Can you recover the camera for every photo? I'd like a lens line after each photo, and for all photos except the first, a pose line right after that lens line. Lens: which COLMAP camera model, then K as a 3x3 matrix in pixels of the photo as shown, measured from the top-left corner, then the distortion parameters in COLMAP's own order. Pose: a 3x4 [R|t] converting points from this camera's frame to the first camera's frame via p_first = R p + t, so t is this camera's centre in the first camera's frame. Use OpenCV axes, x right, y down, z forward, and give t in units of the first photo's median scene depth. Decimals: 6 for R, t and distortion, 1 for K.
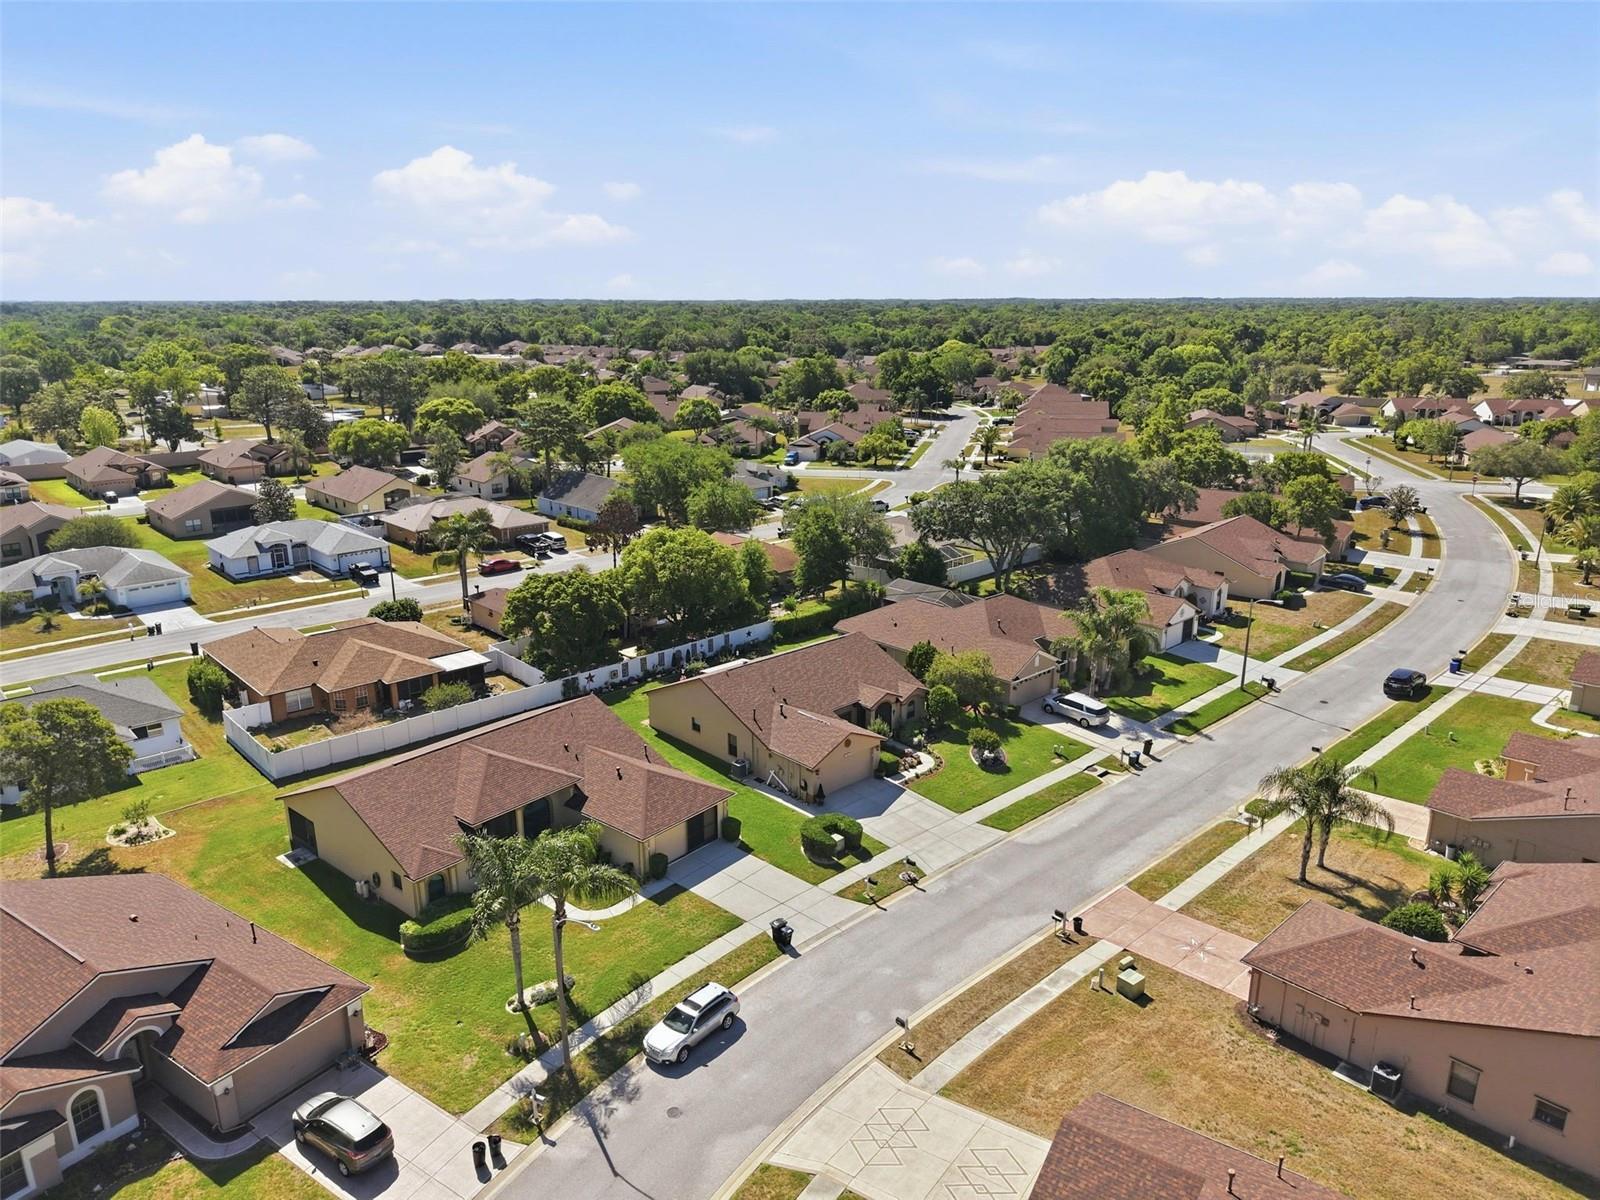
lens RADIAL K [[1069.4, 0, 800.0], [0, 1069.4, 600.0], [0, 0, 1]] dist [0.080597, -0.123484]
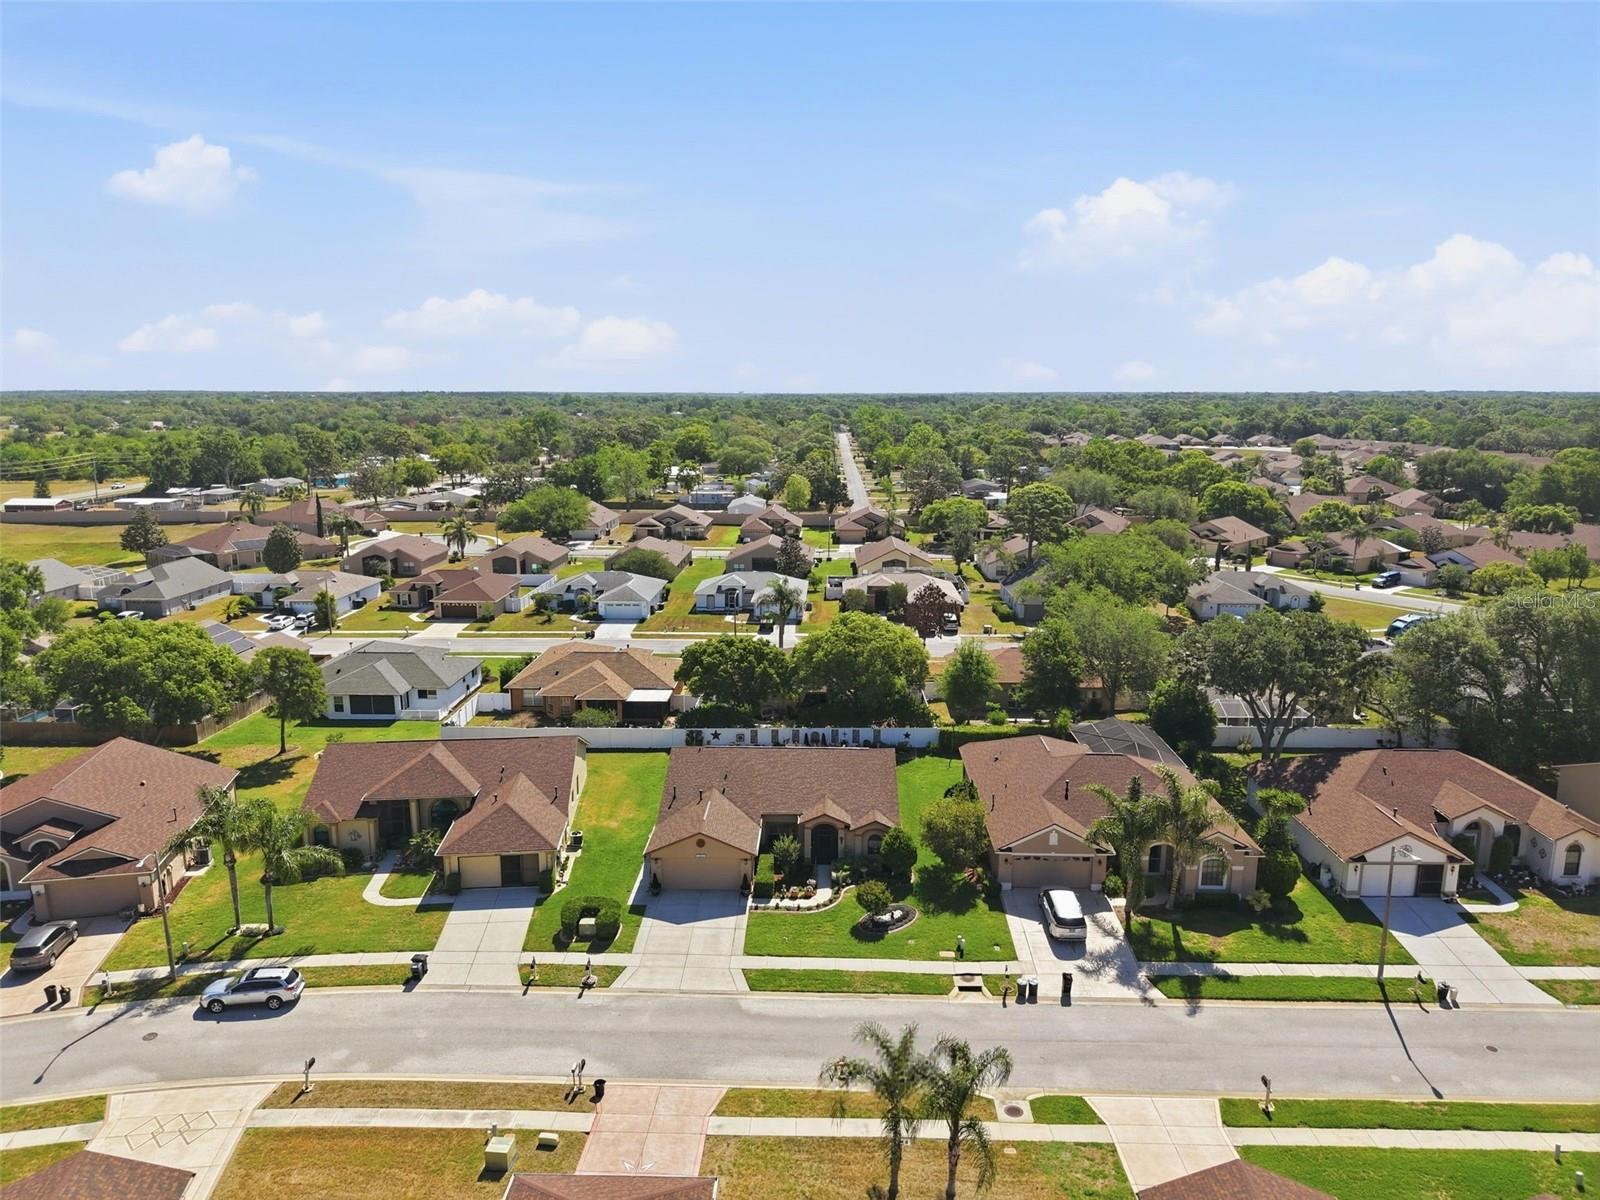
lens RADIAL K [[1071.8, 0, 800.0], [0, 1071.8, 600.0], [0, 0, 1]] dist [0.042313, -0.063887]
pose [[0.713798, 0.138187, -0.686584, 0.591332], [-0.192451, 0.981303, -0.002575, -0.075024], [0.673391, 0.133972, 0.727046, 0.270865]]
